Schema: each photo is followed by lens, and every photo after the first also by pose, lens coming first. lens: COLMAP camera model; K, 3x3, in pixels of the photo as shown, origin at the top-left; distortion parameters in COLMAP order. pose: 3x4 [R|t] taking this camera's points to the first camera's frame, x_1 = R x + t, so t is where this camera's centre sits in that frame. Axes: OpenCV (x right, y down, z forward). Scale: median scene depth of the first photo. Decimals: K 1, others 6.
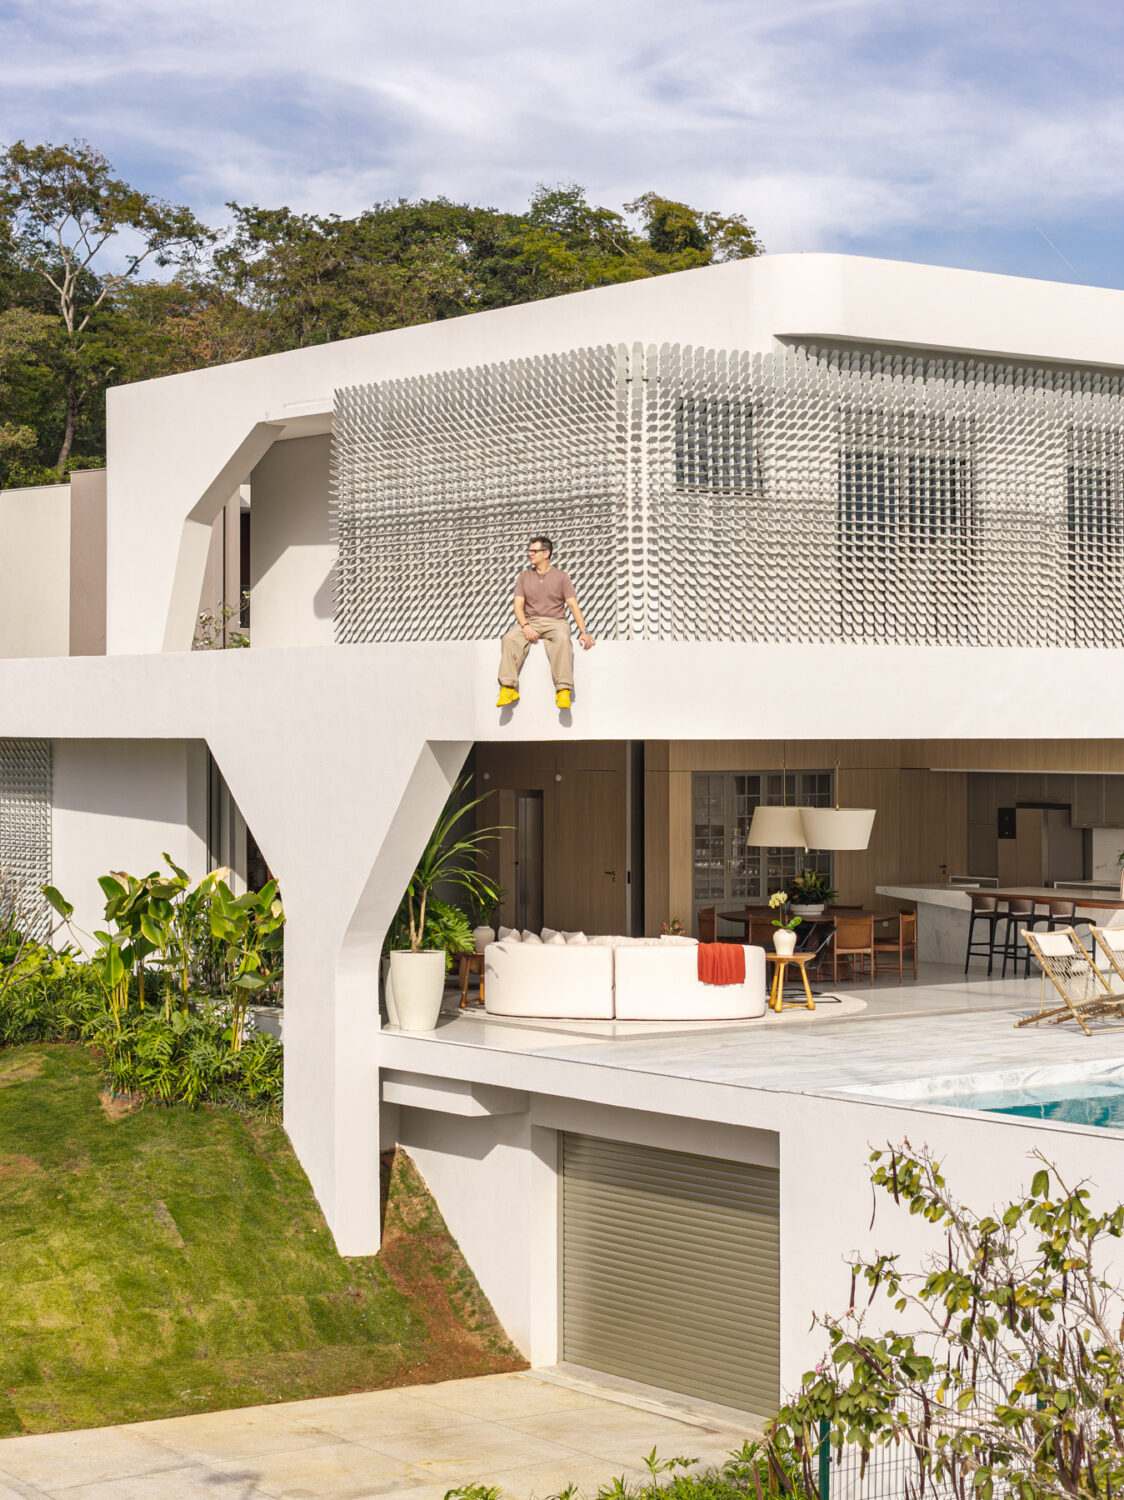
lens RADIAL K [[3045.8, 0, 562.0], [0, 3045.8, 750.0], [0, 0, 1]] dist [-0.100091, -0.287541]
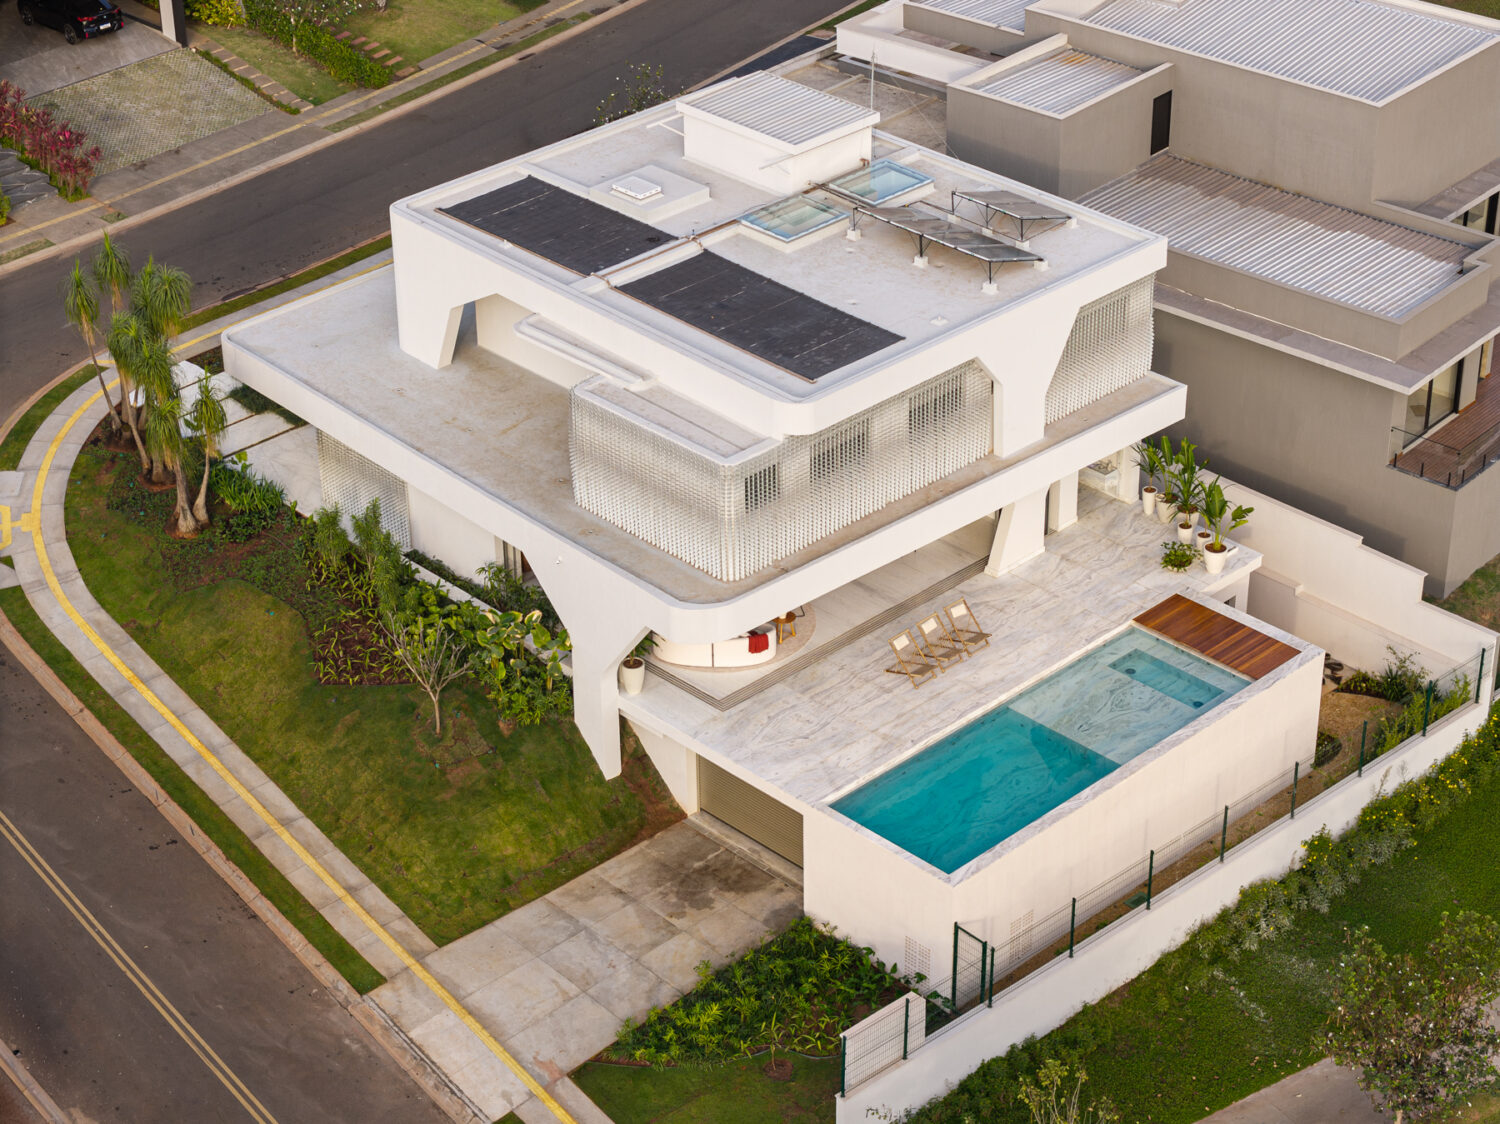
lens RADIAL K [[3045.8, 0, 750.0], [0, 3045.8, 562.0], [0, 0, 1]] dist [-0.100091, -0.287541]
pose [[0.990864, -0.075964, 0.111436, -0.203637], [0.010343, 0.866648, 0.498814, -1.114786], [-0.134468, -0.493104, 0.859516, -0.940577]]
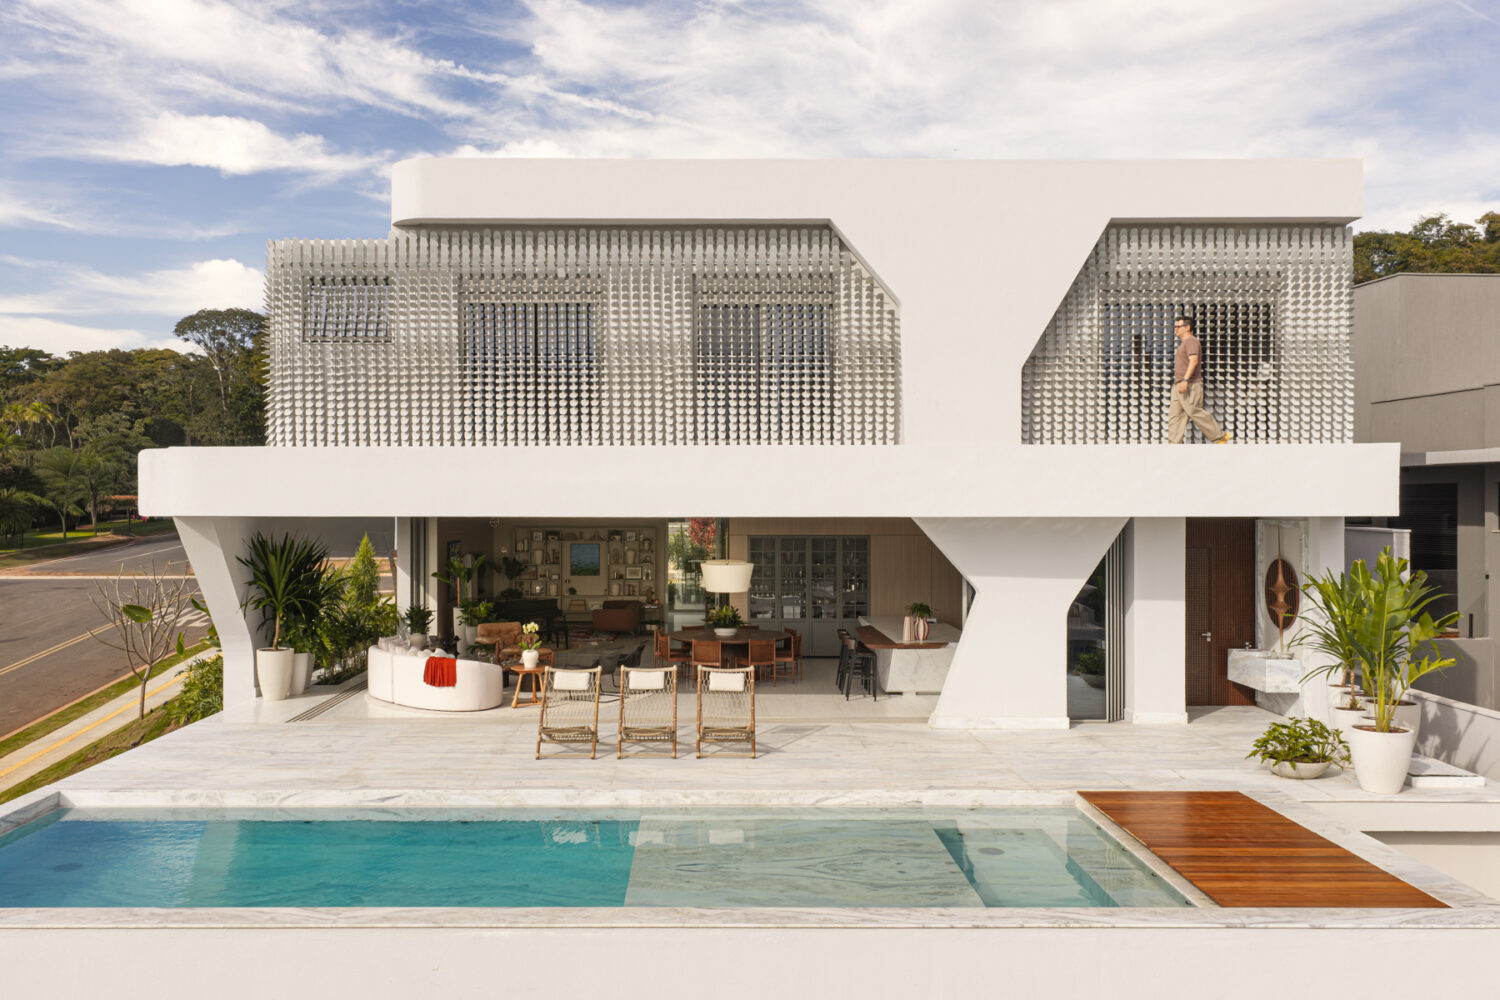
lens RADIAL K [[1244.0, 0, 750.0], [0, 1244.0, 500.0], [0, 0, 1]] dist [0.018815, -0.001167]
pose [[0.806134, 0.002900, -0.591726, 0.497216], [-0.009286, 0.999927, -0.007750, -0.006990], [0.591660, 0.011743, 0.806102, 0.590628]]
